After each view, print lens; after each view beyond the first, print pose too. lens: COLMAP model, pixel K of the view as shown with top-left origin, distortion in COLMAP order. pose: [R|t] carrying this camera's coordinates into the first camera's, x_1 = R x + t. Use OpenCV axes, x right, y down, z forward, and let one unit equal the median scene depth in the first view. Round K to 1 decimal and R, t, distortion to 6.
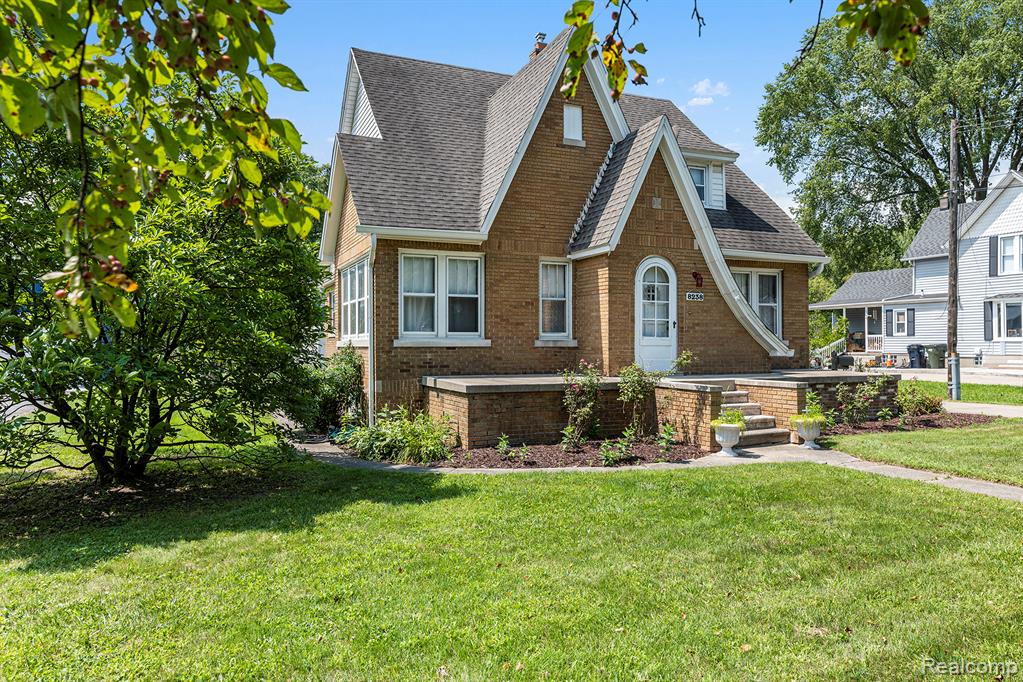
lens RADIAL K [[692.9, 0, 515.0], [0, 692.9, 339.6], [0, 0, 1]] dist [-0.000829, -0.000008]
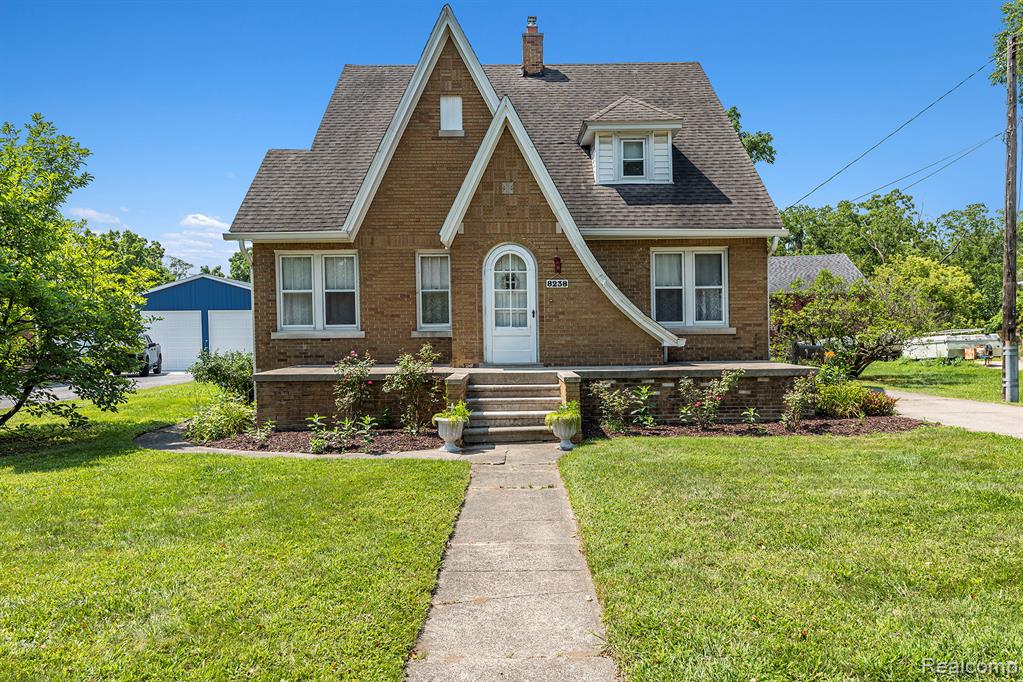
lens RADIAL K [[692.9, 0, 514.3], [0, 692.9, 342.8], [0, 0, 1]] dist [-0.000829, -0.000008]
pose [[0.923606, -0.002623, -0.383335, 0.581339], [0.012131, 0.999676, 0.022386, -0.003322], [0.383152, -0.025326, 0.923338, 0.108082]]
